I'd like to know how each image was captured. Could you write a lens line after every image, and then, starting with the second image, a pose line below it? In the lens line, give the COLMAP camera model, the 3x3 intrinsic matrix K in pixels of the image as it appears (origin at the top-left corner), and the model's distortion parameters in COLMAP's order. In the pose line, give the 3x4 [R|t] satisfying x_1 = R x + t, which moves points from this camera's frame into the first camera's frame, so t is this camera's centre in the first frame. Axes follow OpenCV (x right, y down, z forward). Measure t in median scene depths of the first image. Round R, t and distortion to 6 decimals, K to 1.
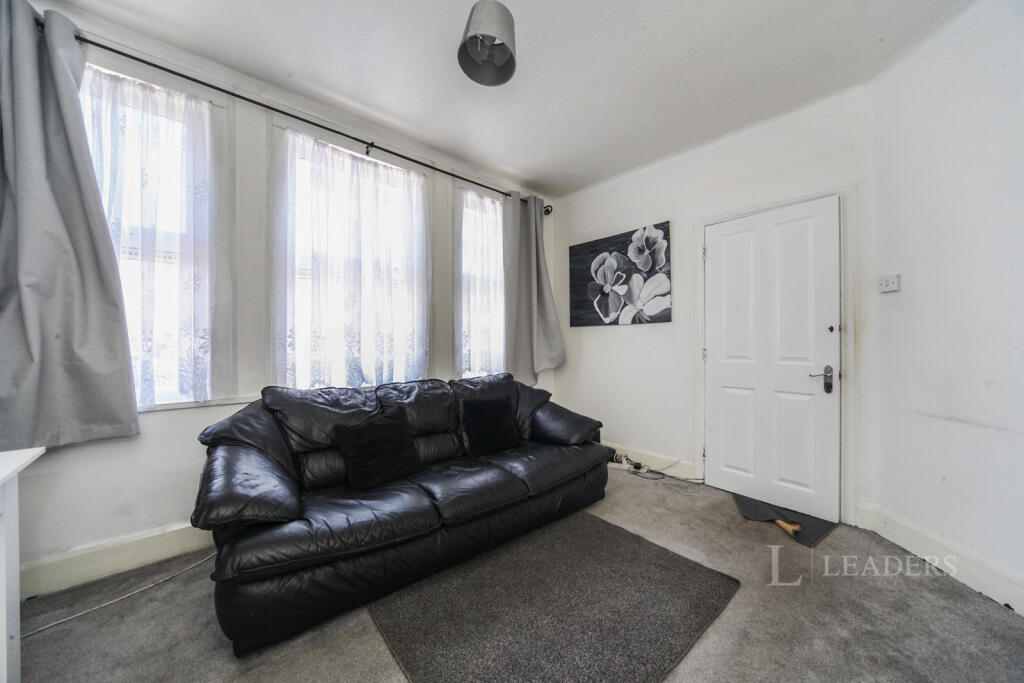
lens RADIAL K [[361.0, 0, 512.0], [0, 361.0, 341.5], [0, 0, 1]] dist [0.000746, 0.000070]
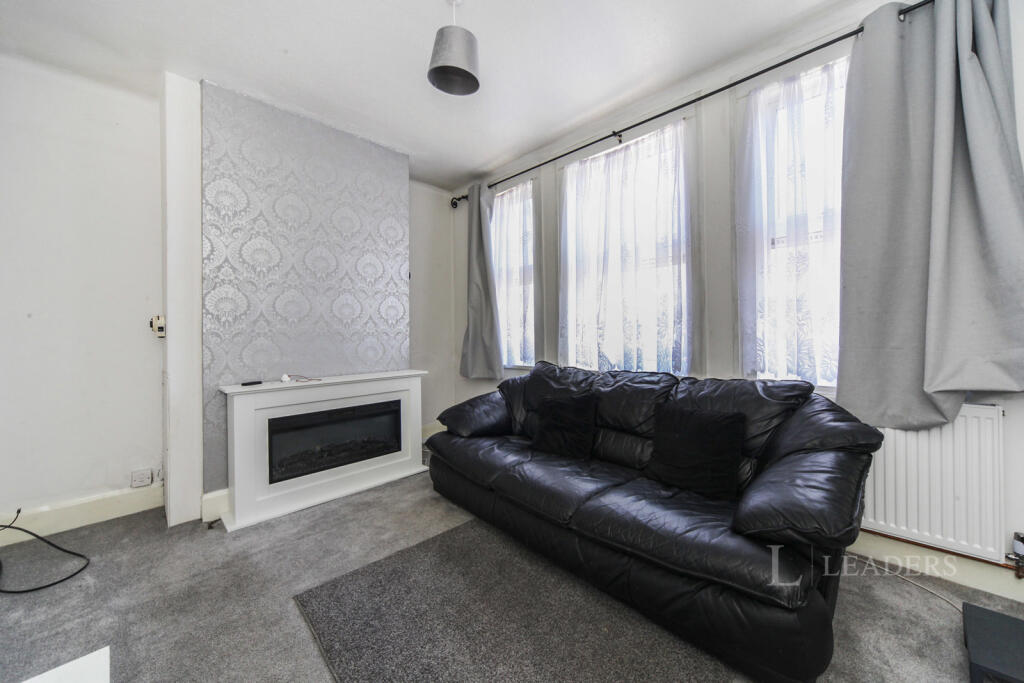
lens RADIAL K [[361.0, 0, 512.0], [0, 361.0, 341.5], [0, 0, 1]] dist [0.000746, 0.000070]
pose [[0.091111, 0.001553, -0.995840, 0.585411], [-0.001277, 0.999998, 0.001442, 0.036946], [0.995840, 0.001141, 0.091113, 0.614804]]
